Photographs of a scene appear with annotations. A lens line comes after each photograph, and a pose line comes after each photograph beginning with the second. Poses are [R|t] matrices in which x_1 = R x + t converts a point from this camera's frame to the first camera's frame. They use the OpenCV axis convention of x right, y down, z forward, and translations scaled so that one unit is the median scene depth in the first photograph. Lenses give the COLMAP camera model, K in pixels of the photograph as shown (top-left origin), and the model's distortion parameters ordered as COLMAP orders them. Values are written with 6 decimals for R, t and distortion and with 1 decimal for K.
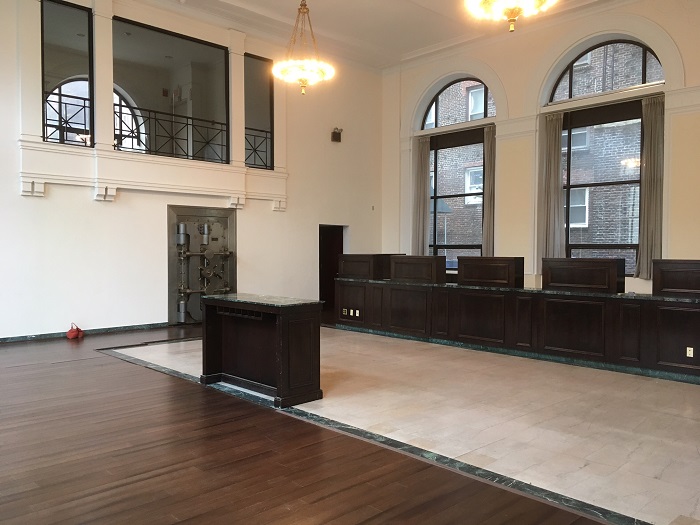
lens RADIAL K [[589.2, 0, 345.0], [0, 589.2, 263.9], [0, 0, 1]] dist [0.067199, -0.046460]
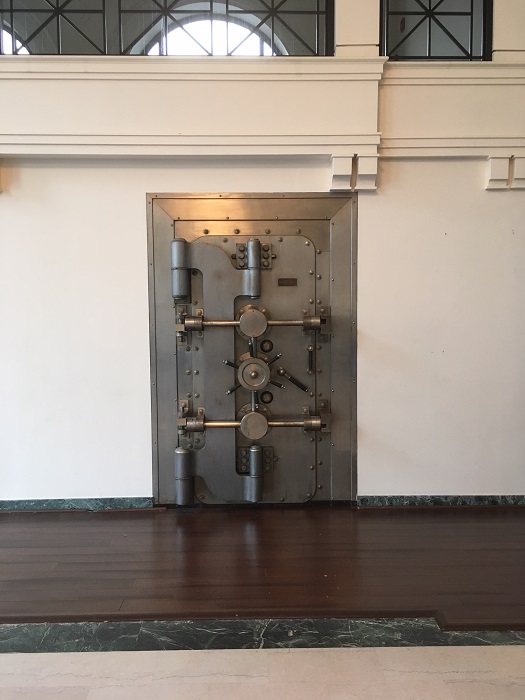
lens RADIAL K [[589.2, 0, 264.1], [0, 589.2, 343.9], [0, 0, 1]] dist [0.067199, -0.046460]
pose [[0.739304, 0.030580, -0.672677, 0.014317], [-0.008199, 0.999303, 0.036417, -0.016739], [0.673322, -0.021408, 0.739040, 0.717911]]
